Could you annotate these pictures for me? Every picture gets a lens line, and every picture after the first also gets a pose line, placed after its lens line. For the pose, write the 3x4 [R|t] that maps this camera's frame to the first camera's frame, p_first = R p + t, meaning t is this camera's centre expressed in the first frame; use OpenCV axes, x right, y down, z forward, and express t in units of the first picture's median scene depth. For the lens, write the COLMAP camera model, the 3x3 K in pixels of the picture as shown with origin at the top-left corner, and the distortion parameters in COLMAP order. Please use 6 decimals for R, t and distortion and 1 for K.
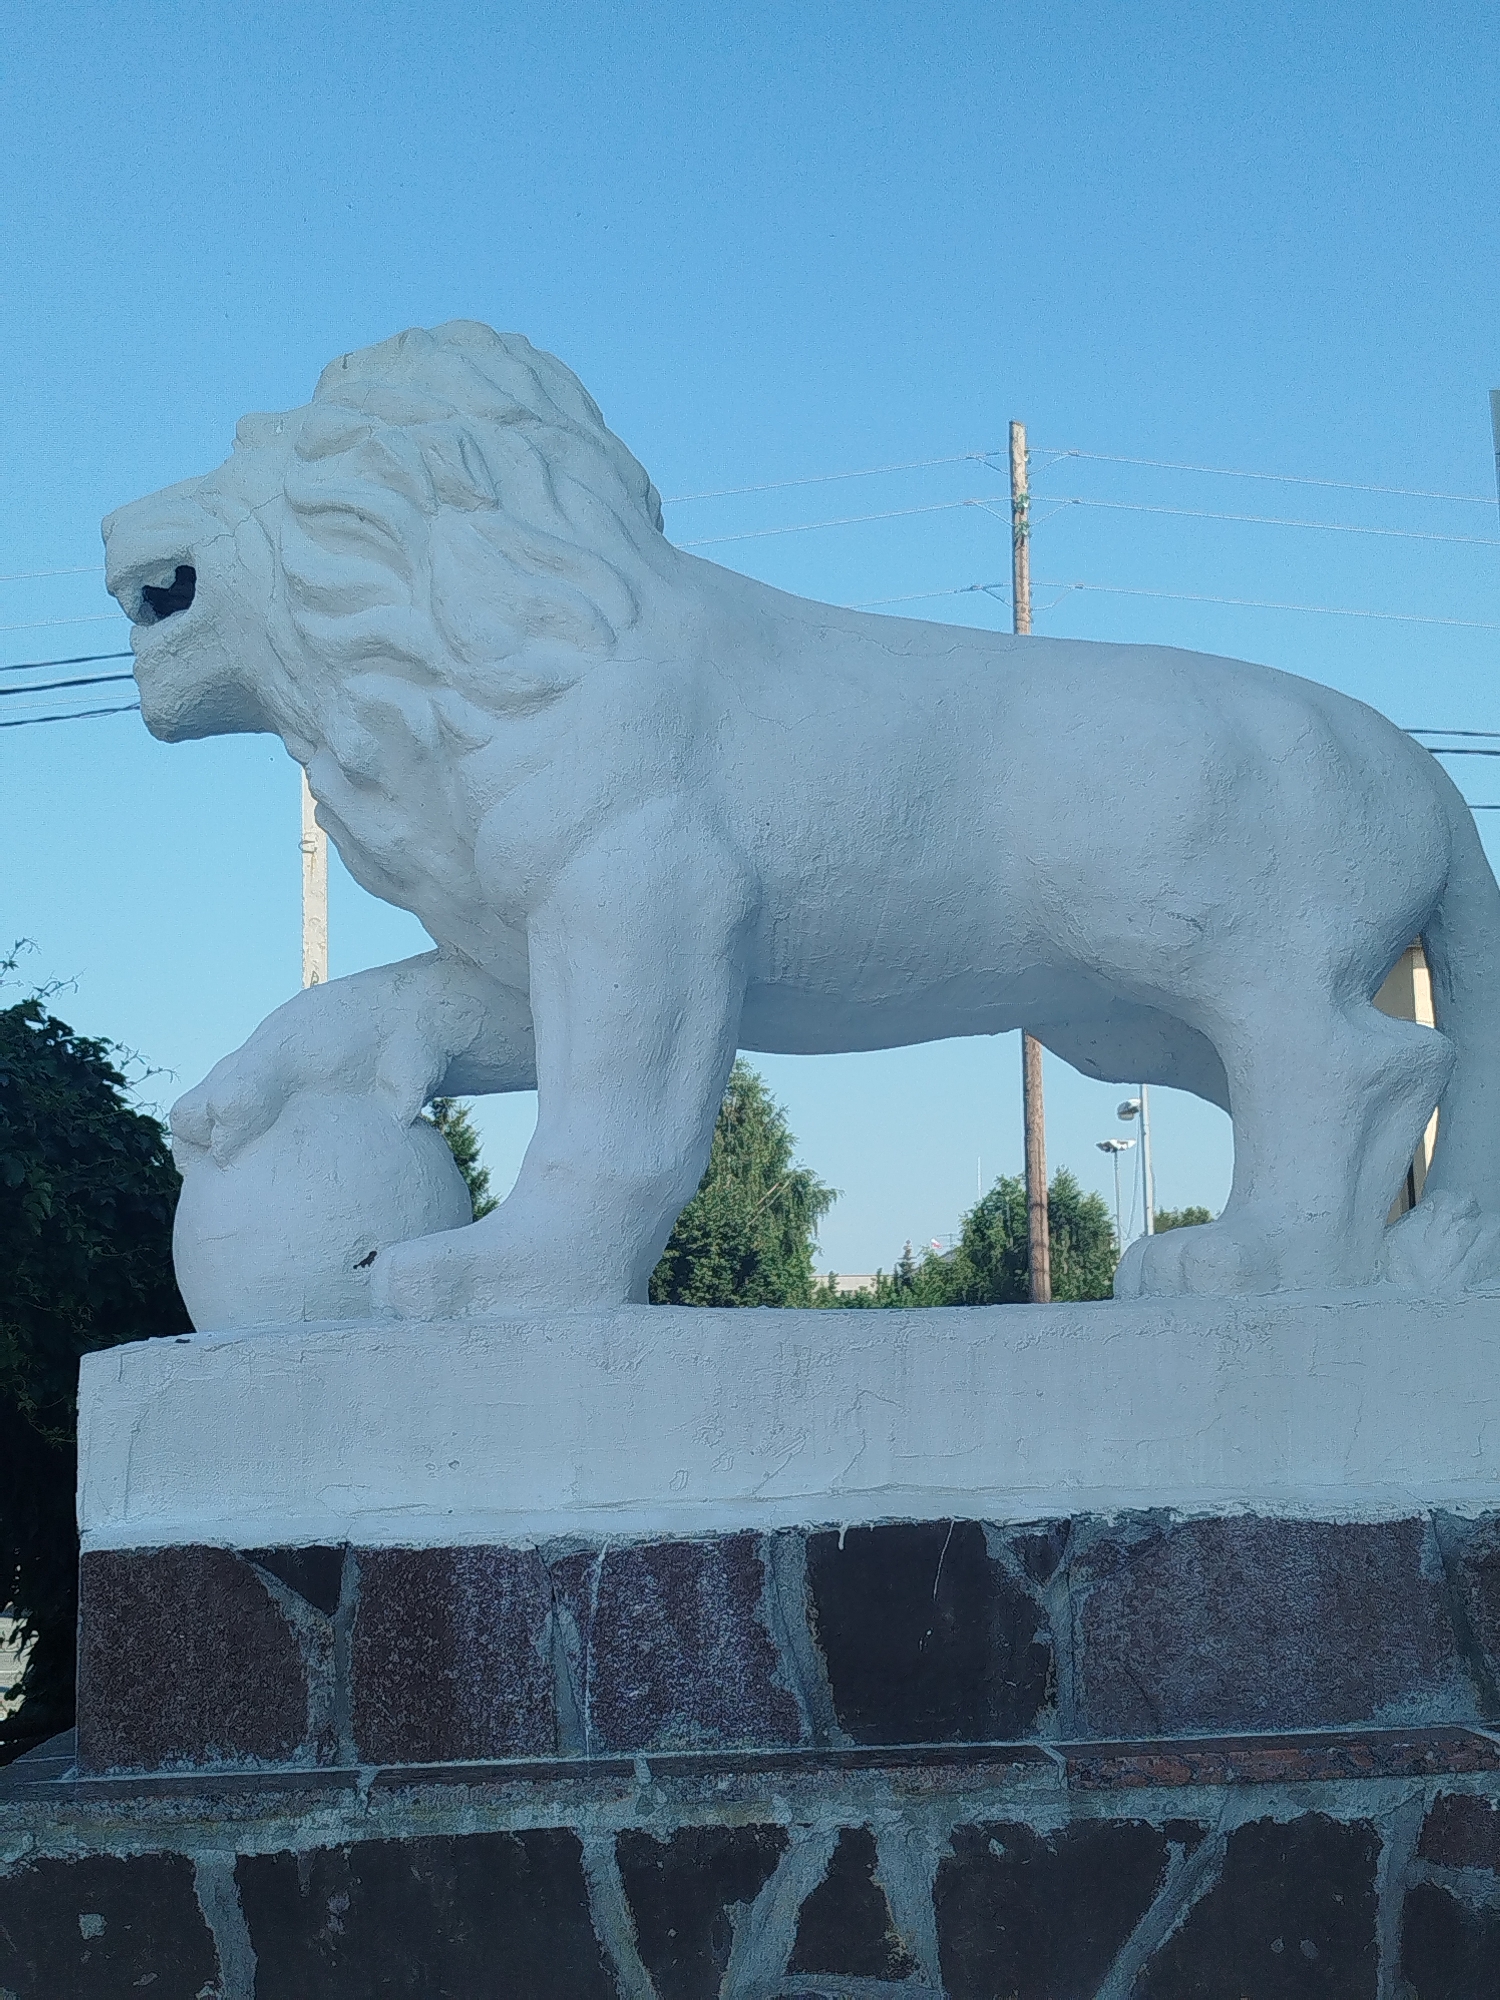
lens RADIAL K [[2816.9, 0, 750.3], [0, 2816.9, 1009.9], [0, 0, 1]] dist [0.134157, 0.000000]
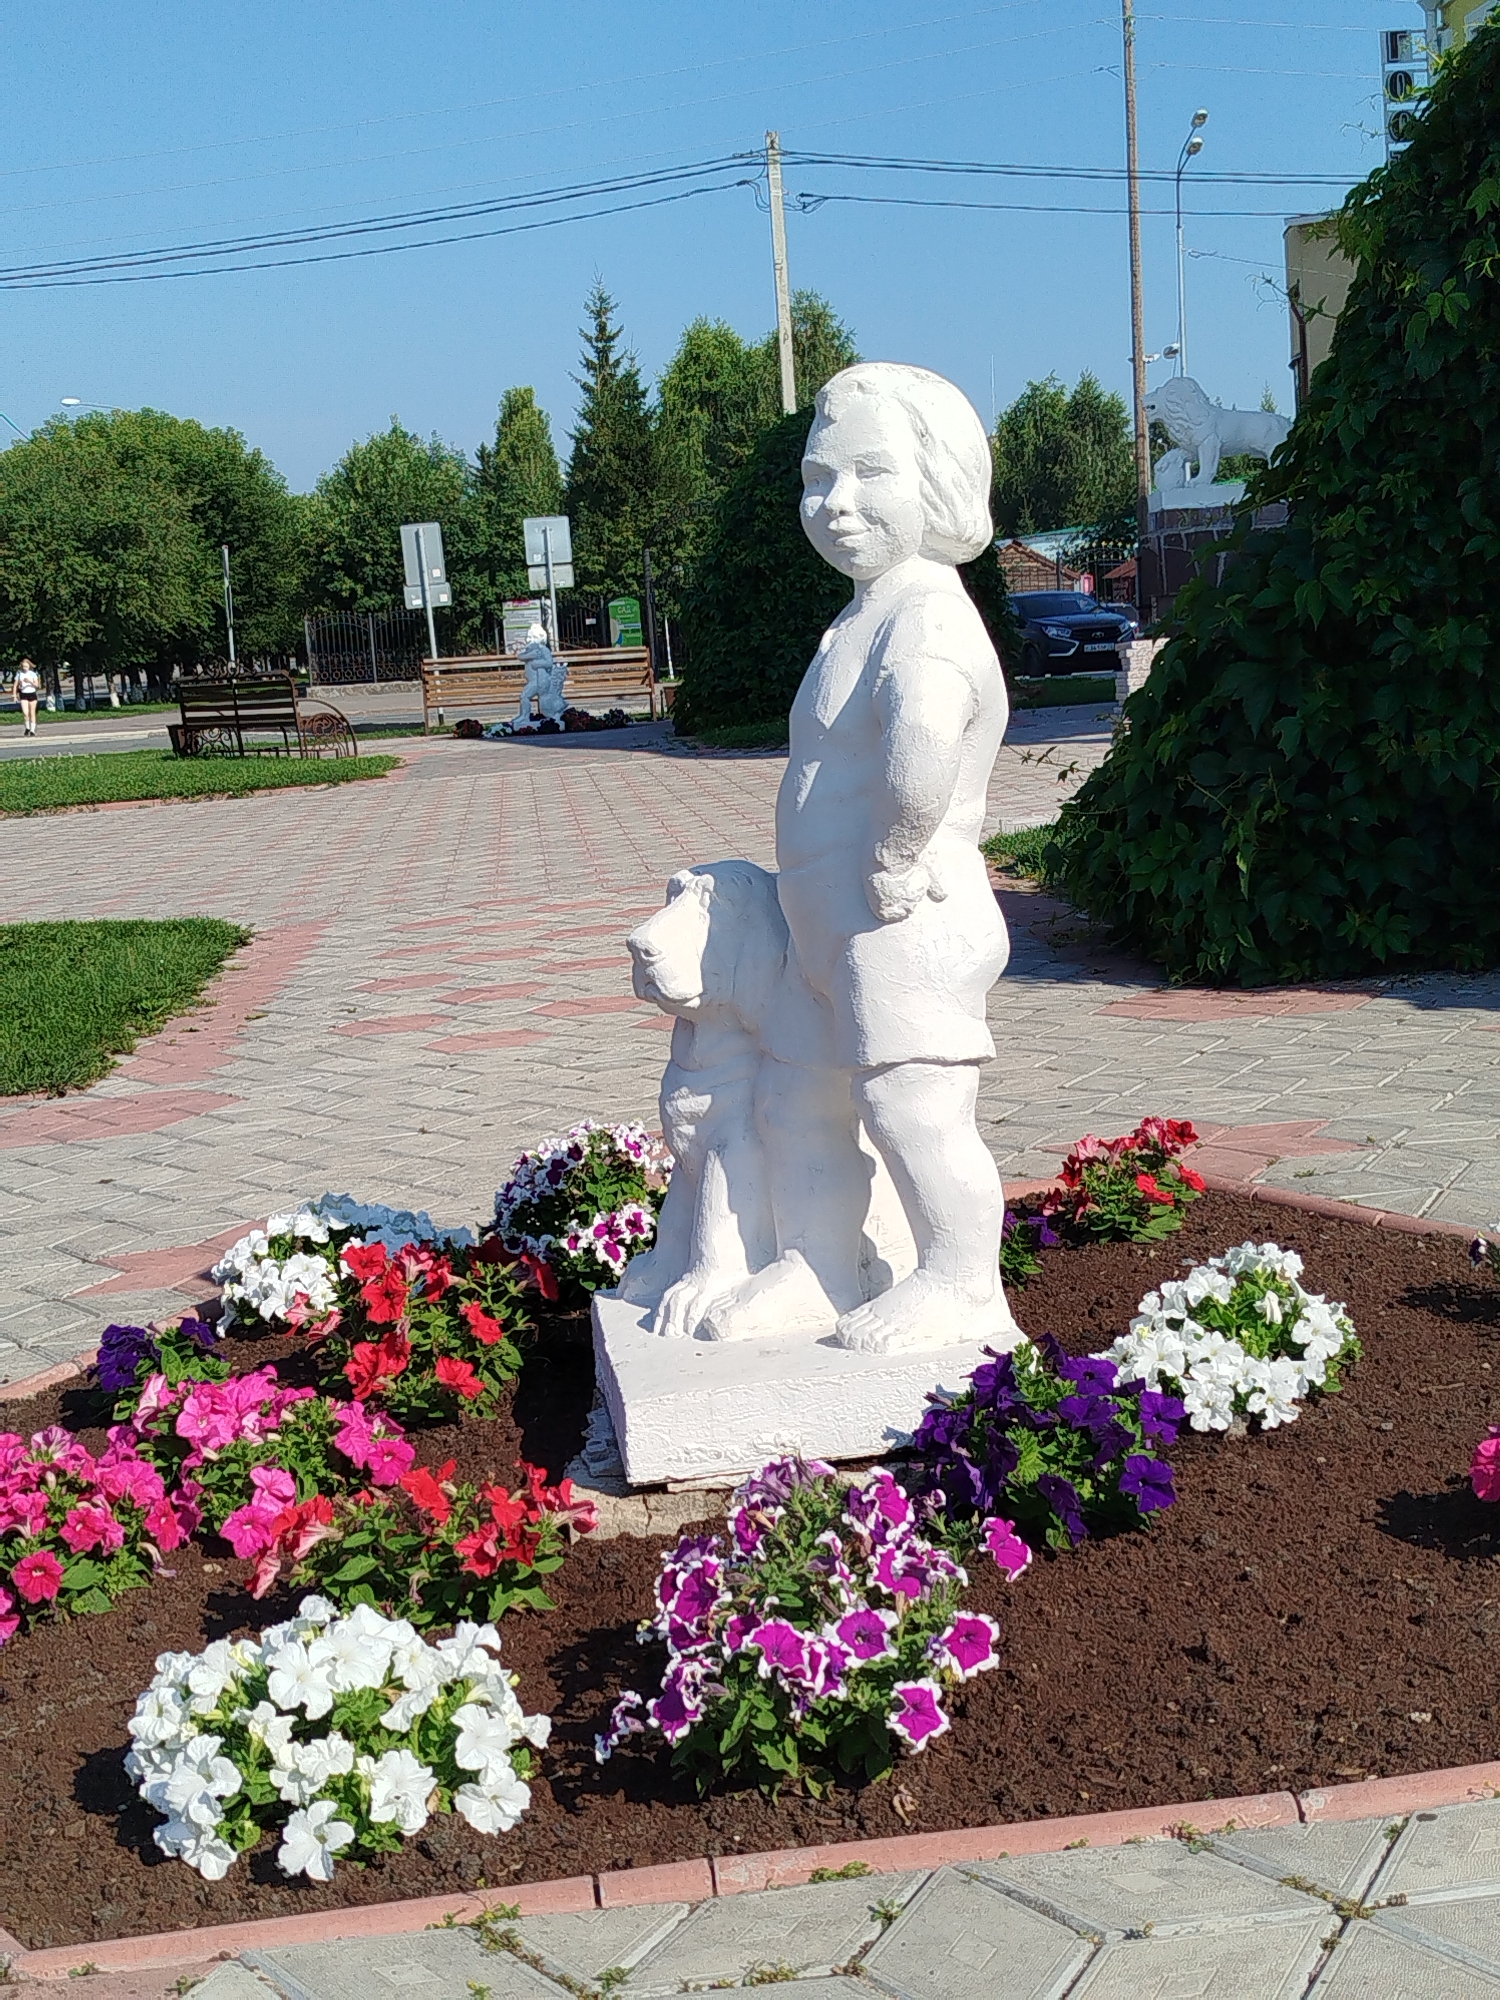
lens RADIAL K [[2816.9, 0, 755.6], [0, 2816.9, 998.8], [0, 0, 1]] dist [0.134157, 0.000000]
pose [[0.999045, -0.043666, -0.001511, -0.095648], [0.042444, 0.961701, 0.270796, -0.049835], [-0.010371, -0.270601, 0.962636, -0.527308]]
